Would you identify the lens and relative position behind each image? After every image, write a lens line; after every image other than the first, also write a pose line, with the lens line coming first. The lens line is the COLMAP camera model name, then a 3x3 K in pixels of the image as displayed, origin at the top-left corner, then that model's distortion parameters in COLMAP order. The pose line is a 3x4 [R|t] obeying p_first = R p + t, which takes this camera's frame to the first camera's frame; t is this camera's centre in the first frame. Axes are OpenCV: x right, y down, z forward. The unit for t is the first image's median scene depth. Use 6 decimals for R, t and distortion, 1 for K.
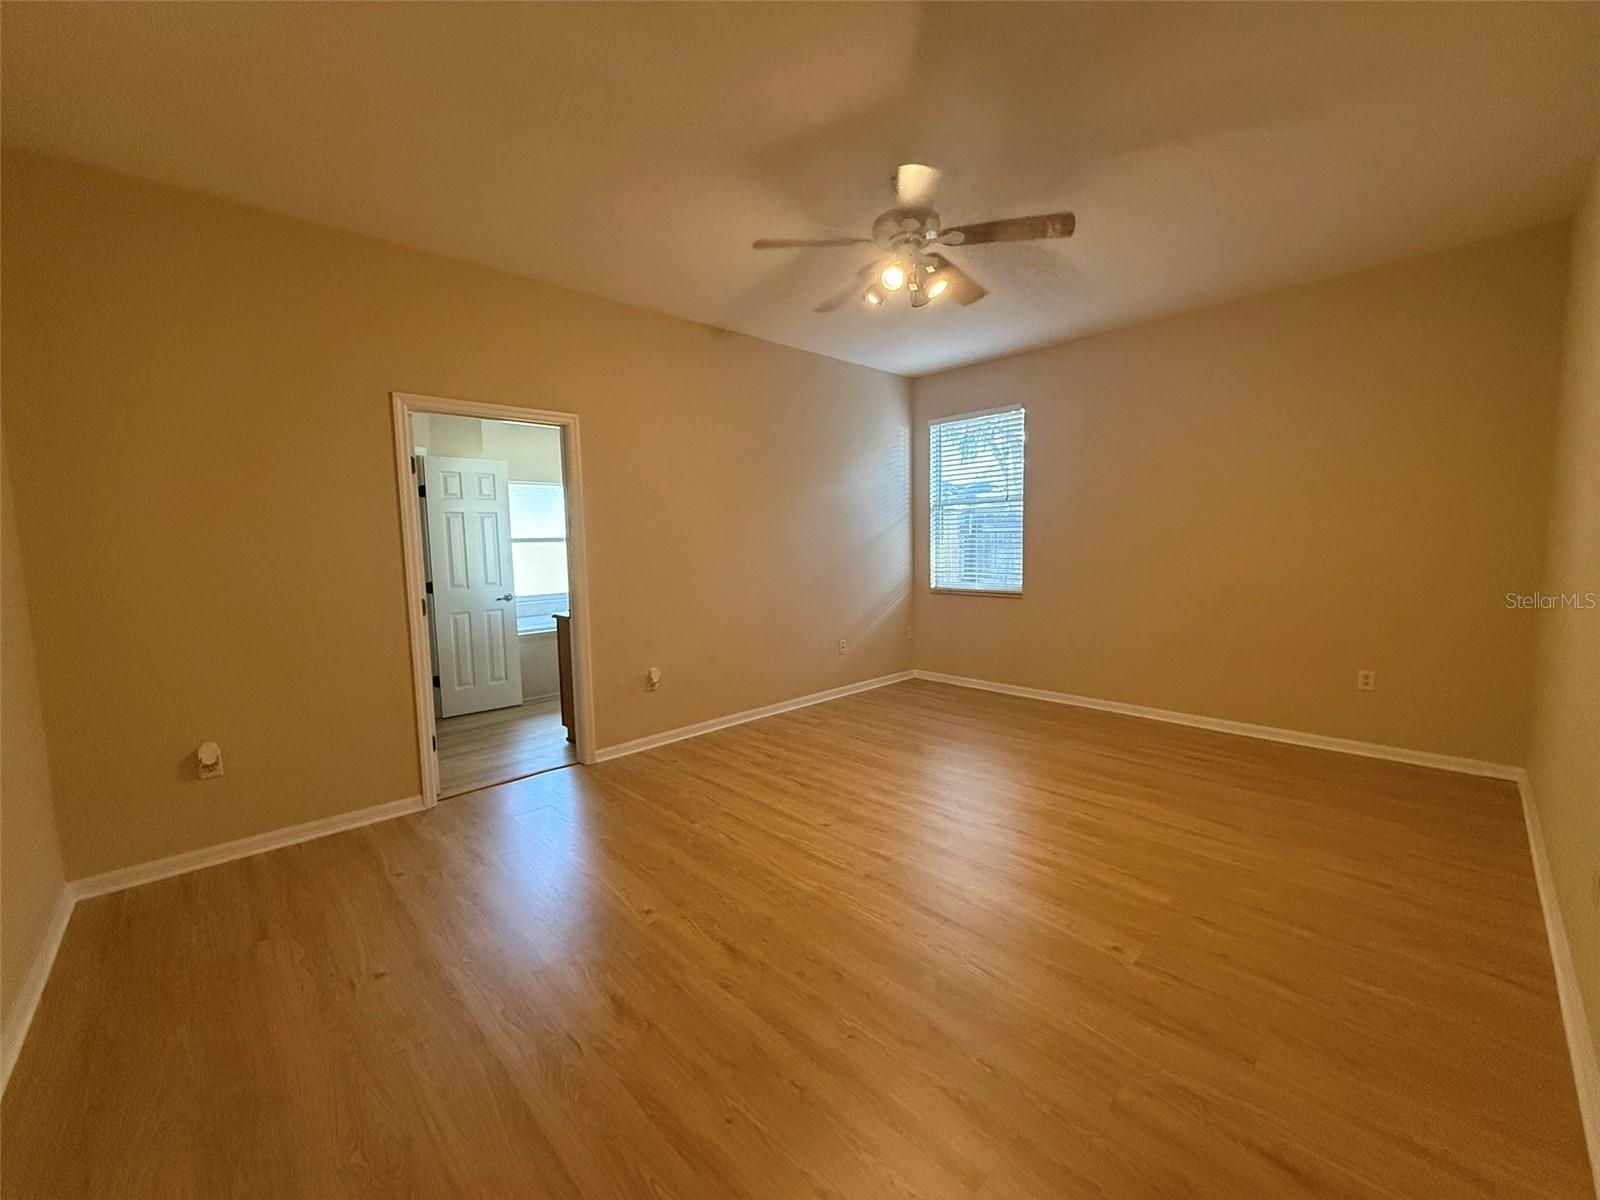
lens RADIAL K [[637.6, 0, 790.9], [0, 637.6, 594.6], [0, 0, 1]] dist [-0.003665, 0.000872]
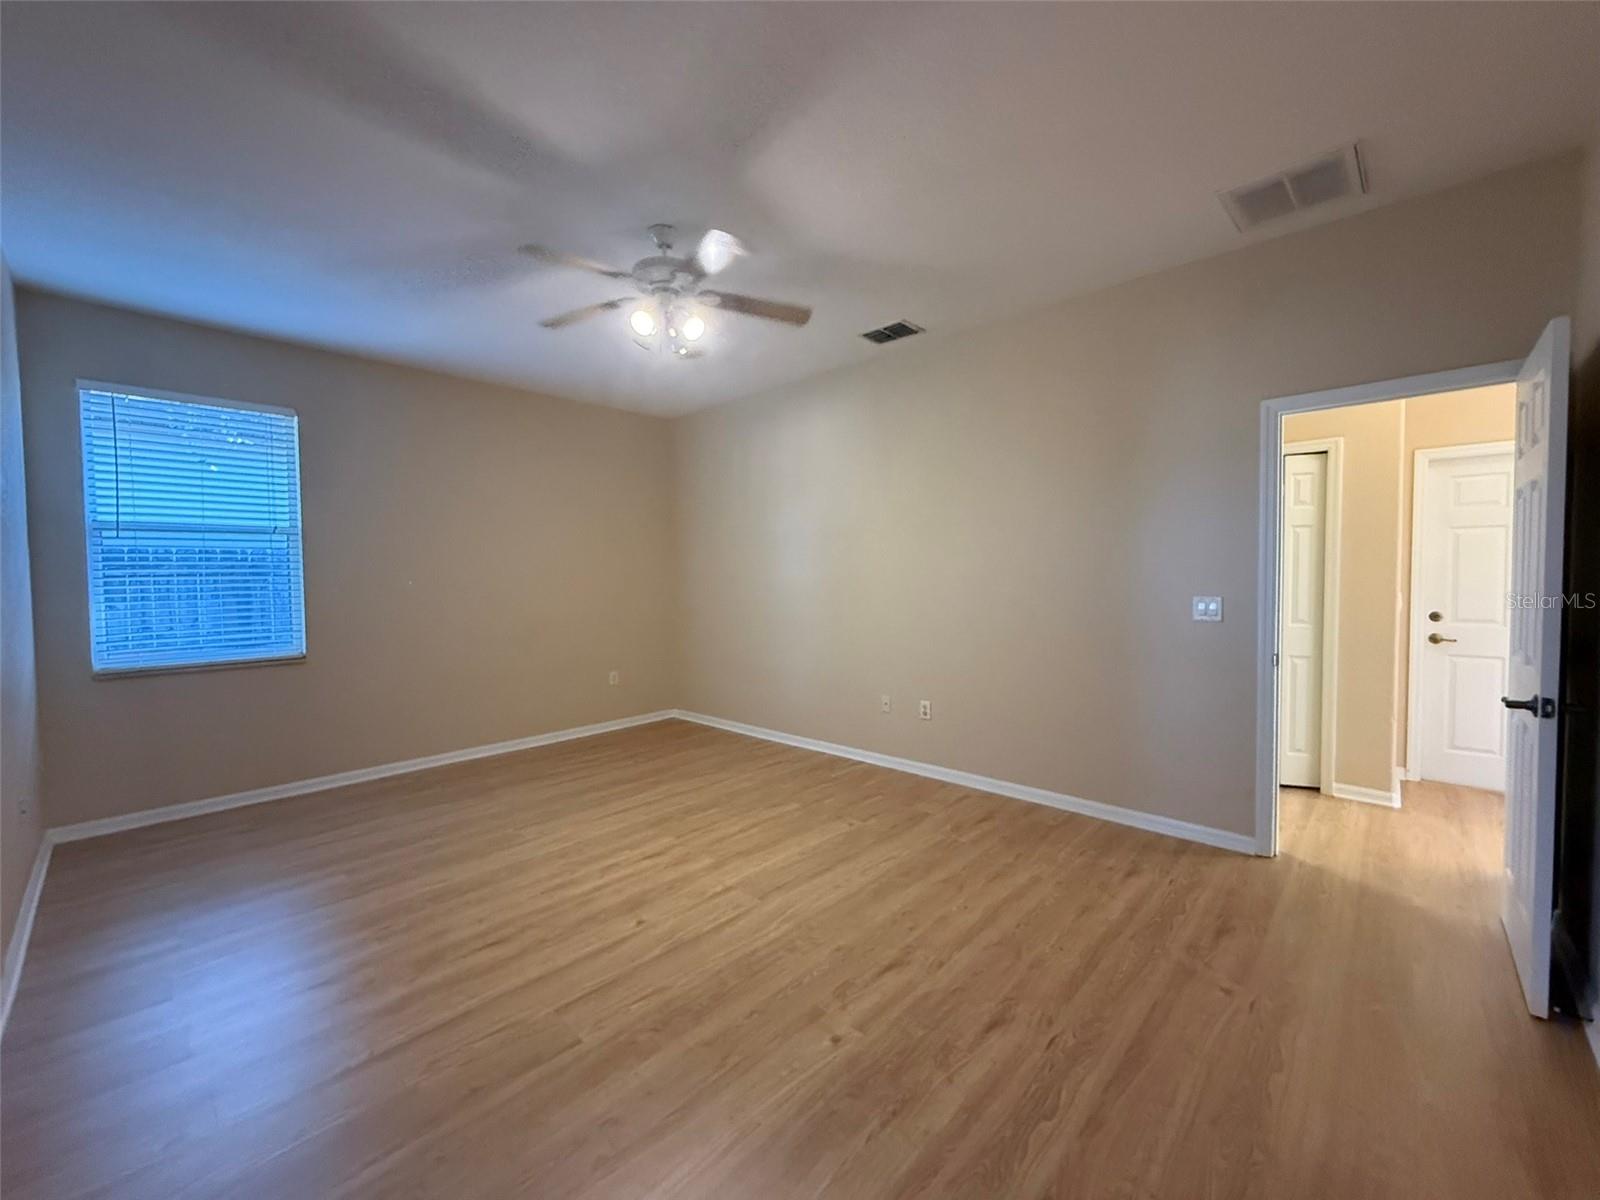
lens RADIAL K [[637.6, 0, 802.7], [0, 637.6, 602.0], [0, 0, 1]] dist [-0.003665, 0.000872]
pose [[-0.058559, -0.024265, 0.997989, -0.755666], [0.097665, 0.994770, 0.029917, -0.054777], [-0.993495, 0.099220, -0.055883, 0.778727]]
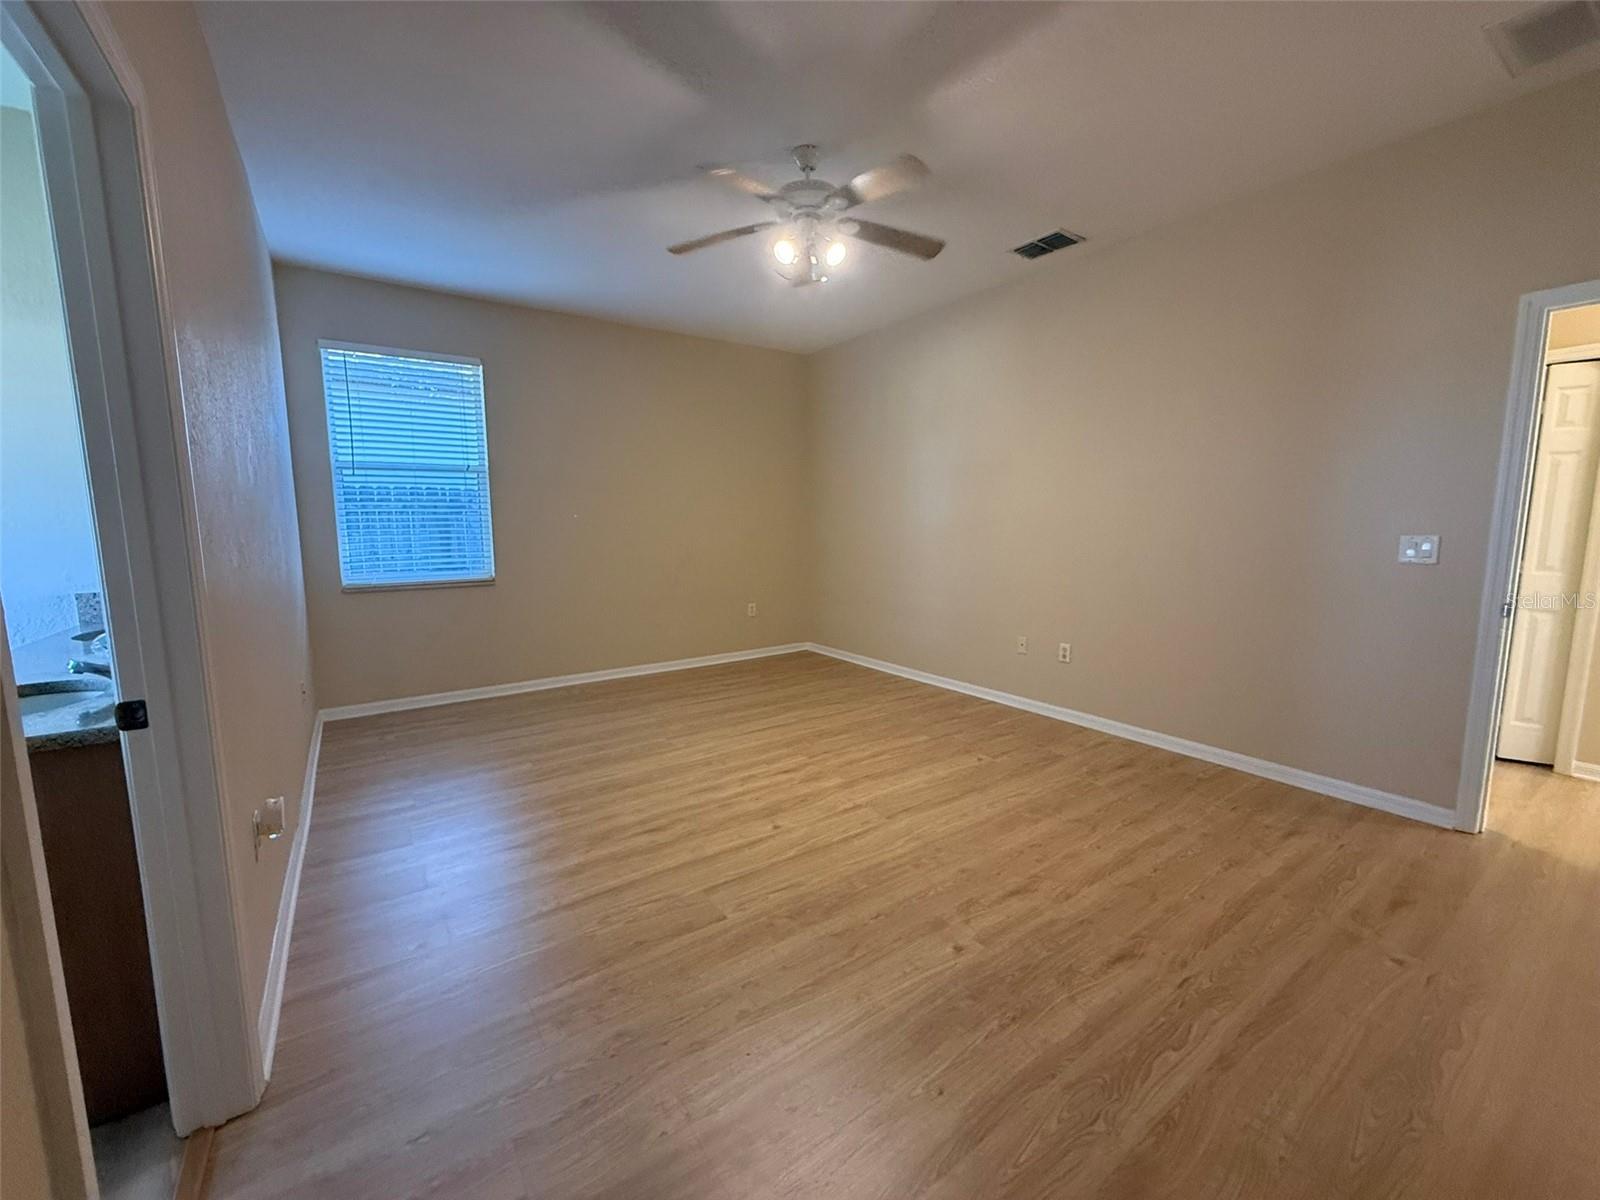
lens RADIAL K [[637.6, 0, 802.9], [0, 637.6, 600.8], [0, 0, 1]] dist [-0.003665, 0.000872]
pose [[0.146816, -0.109703, 0.983062, -0.771286], [0.086293, 0.991462, 0.097753, -0.038370], [-0.985393, 0.070480, 0.155029, 0.784578]]
